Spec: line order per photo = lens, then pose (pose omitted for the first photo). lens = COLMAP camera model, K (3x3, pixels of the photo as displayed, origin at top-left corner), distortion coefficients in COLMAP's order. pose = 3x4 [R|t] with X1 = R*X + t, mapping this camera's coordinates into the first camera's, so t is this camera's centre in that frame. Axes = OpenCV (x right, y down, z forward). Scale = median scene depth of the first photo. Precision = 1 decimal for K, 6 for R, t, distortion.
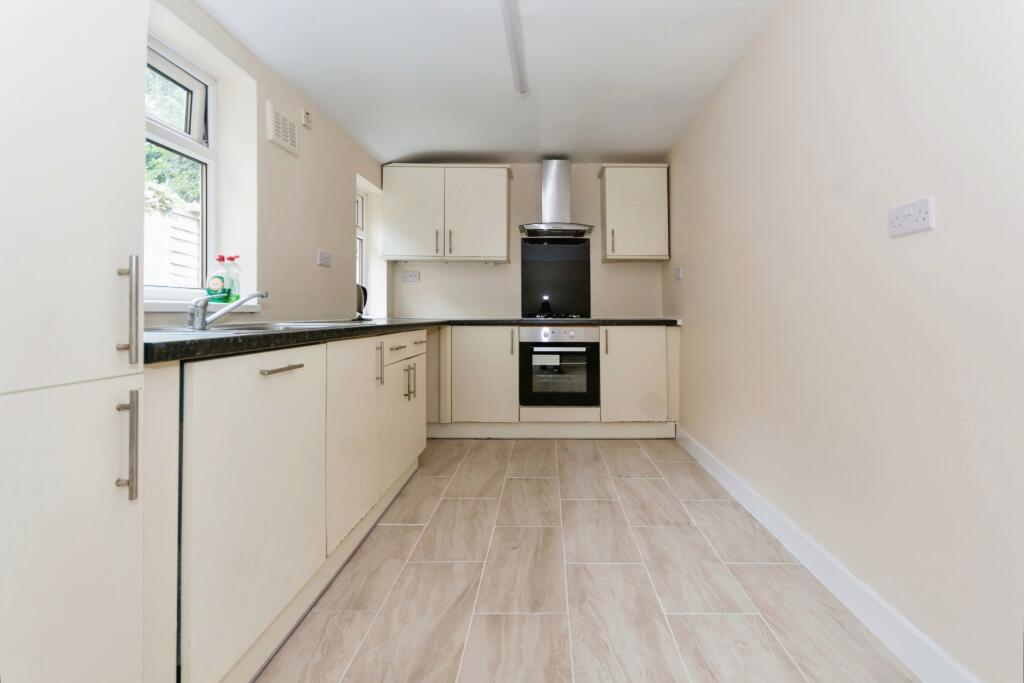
lens RADIAL K [[451.8, 0, 451.2], [0, 451.8, 302.4], [0, 0, 1]] dist [0.000309, 0.000193]
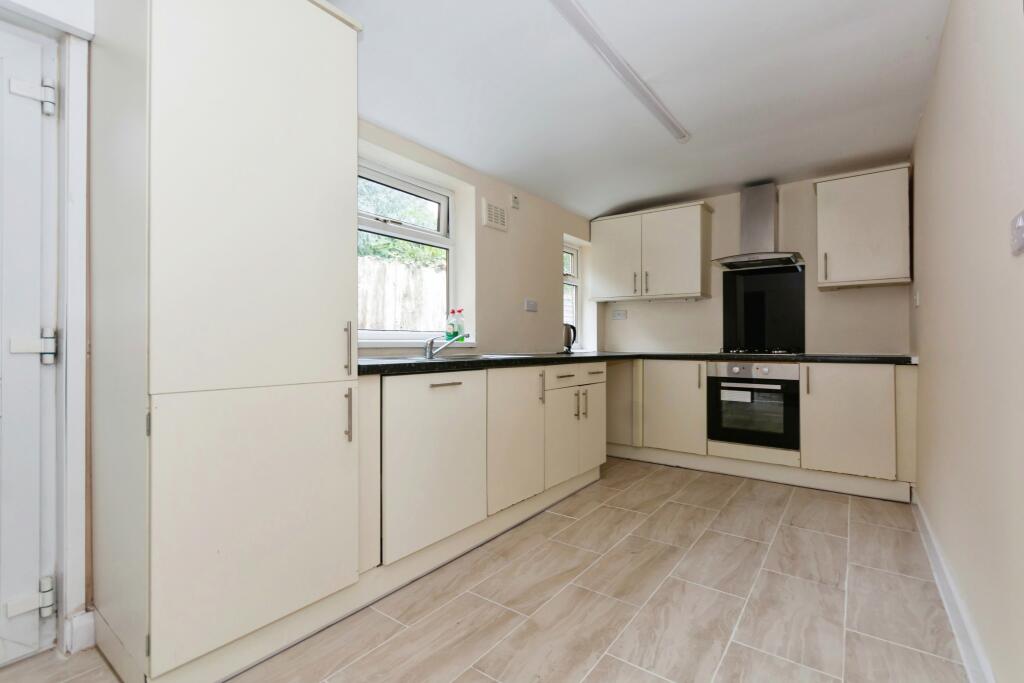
lens RADIAL K [[453.1, 0, 515.7], [0, 453.1, 339.4], [0, 0, 1]] dist [0.000381, 0.000287]
pose [[0.805158, -0.006643, -0.593024, 0.495392], [0.014796, 0.999851, 0.008889, -0.013219], [0.592876, -0.015931, 0.805136, -0.085892]]
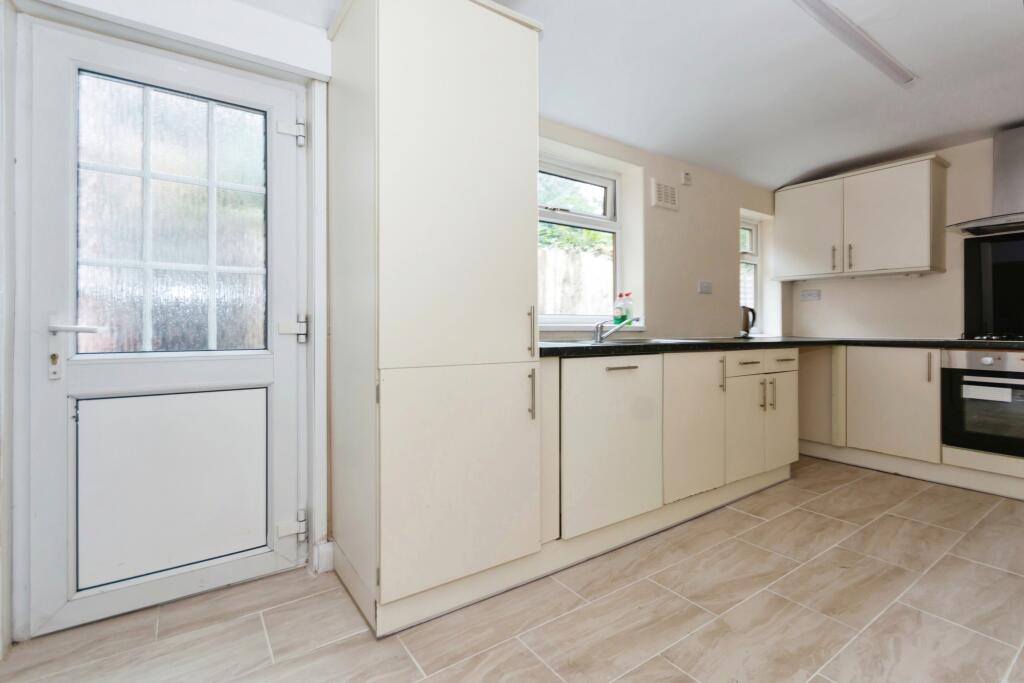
lens RADIAL K [[454.5, 0, 514.3], [0, 454.5, 325.5], [0, 0, 1]] dist [0.003867, -0.000664]
pose [[0.583018, -0.003350, -0.812452, 0.455102], [0.017539, 0.999810, 0.008464, -0.013994], [0.812270, -0.019185, 0.582966, -0.151600]]
